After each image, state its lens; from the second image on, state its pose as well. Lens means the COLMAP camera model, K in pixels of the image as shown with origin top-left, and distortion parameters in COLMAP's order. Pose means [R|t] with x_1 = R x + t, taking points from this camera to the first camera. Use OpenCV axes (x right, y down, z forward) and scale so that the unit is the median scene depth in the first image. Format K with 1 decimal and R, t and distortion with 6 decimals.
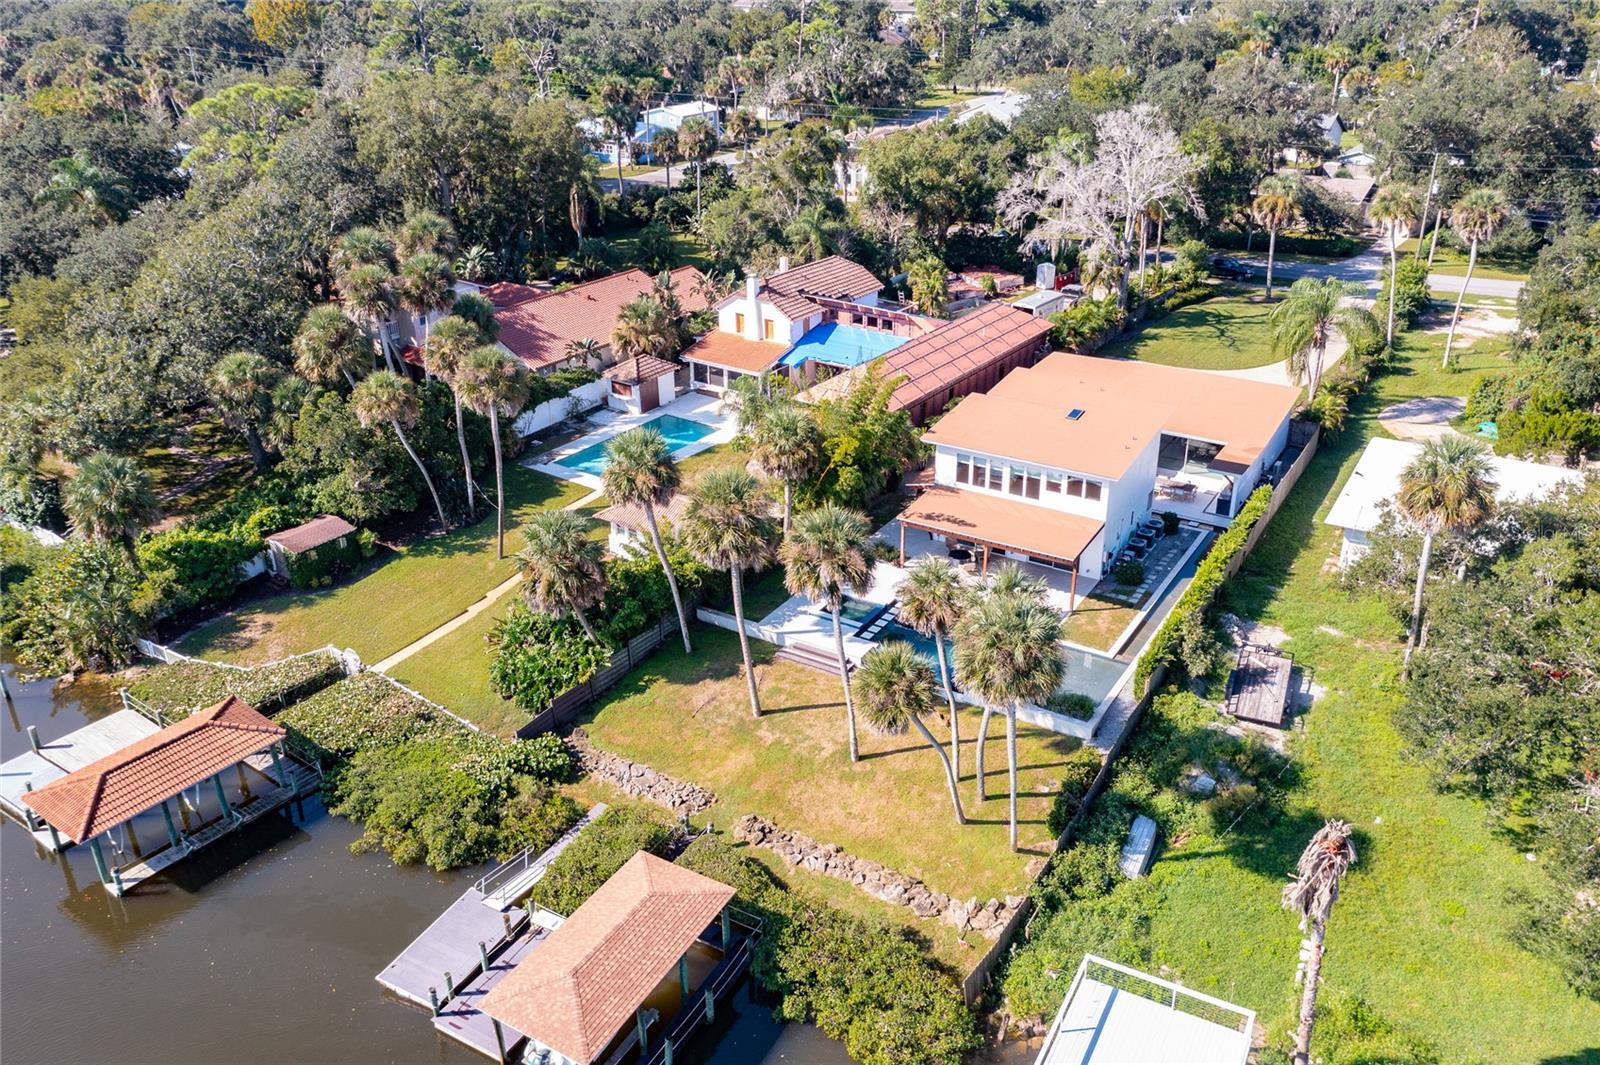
lens RADIAL K [[1275.4, 0, 800.0], [0, 1275.4, 532.5], [0, 0, 1]] dist [-0.001639, 0.001071]
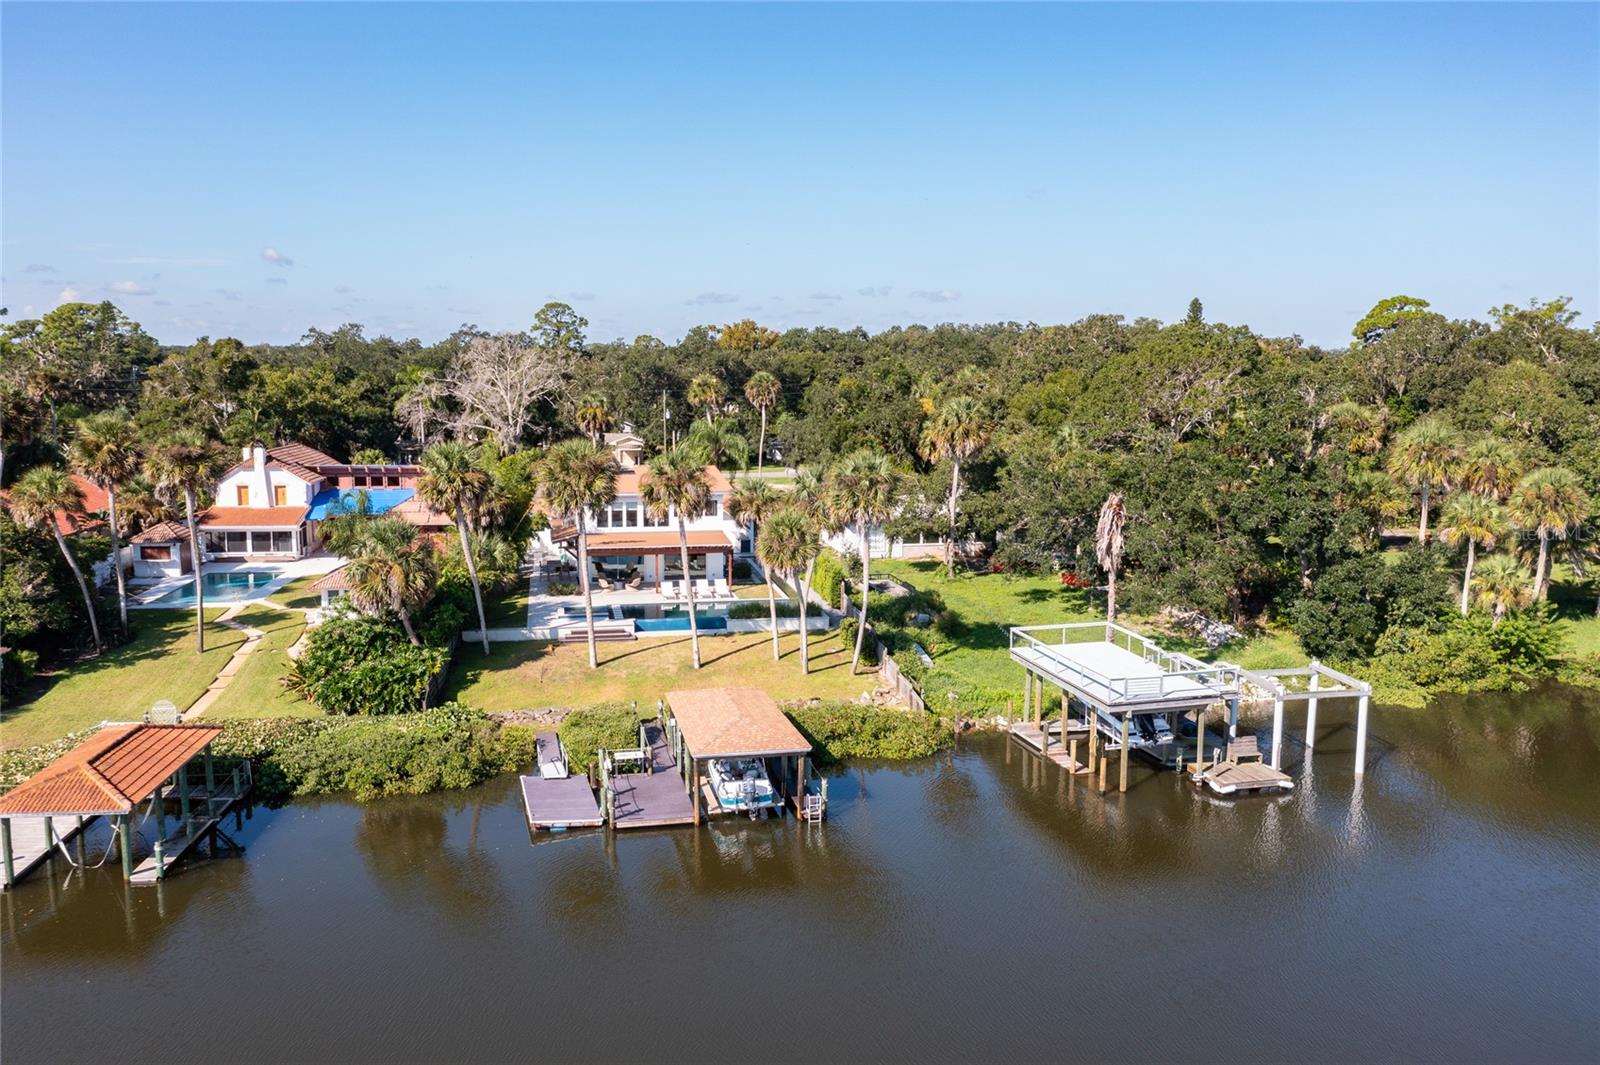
lens RADIAL K [[1234.6, 0, 800.0], [0, 1234.6, 532.5], [0, 0, 1]] dist [-0.000391, 0.000466]
pose [[0.727017, -0.081094, 0.681813, -0.413486], [0.283058, 0.940092, -0.190012, 0.185924], [-0.625559, 0.331135, 0.706418, 0.025770]]
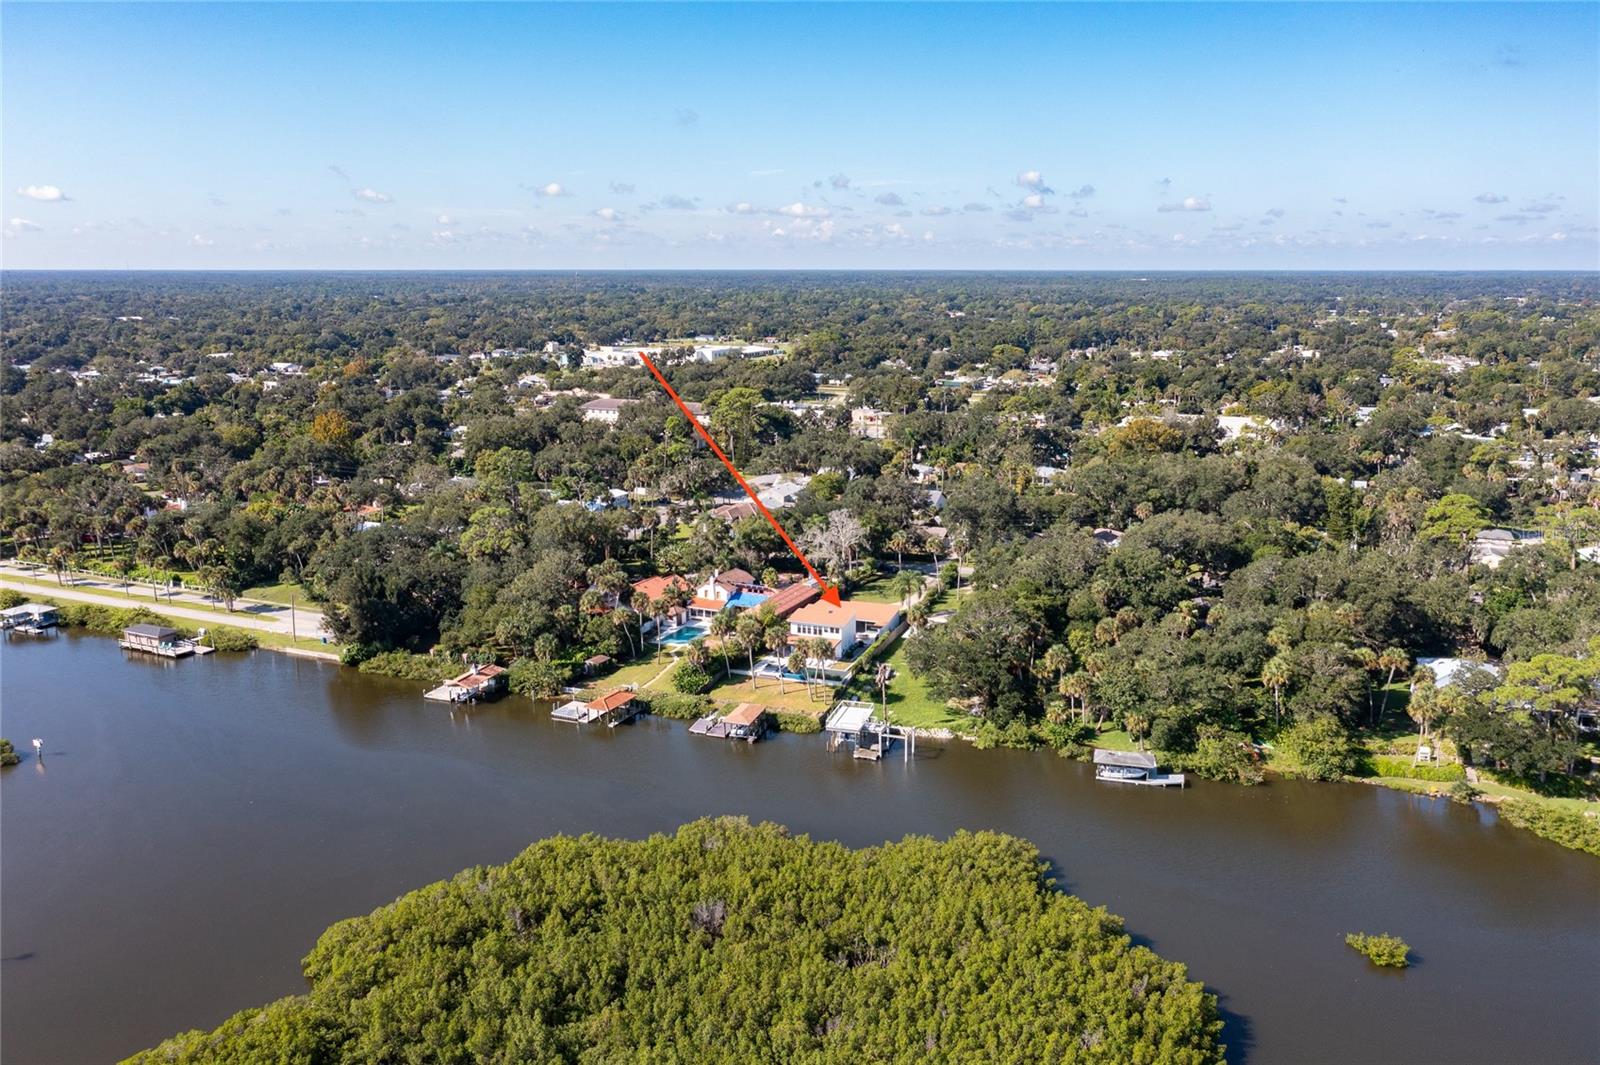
lens RADIAL K [[1275.4, 0, 800.0], [0, 1275.4, 532.5], [0, 0, 1]] dist [-0.001639, 0.001071]
pose [[0.979614, -0.027785, 0.198957, -0.399615], [0.074215, 0.970381, -0.229896, 0.358119], [-0.186676, 0.239975, 0.952662, -1.701762]]
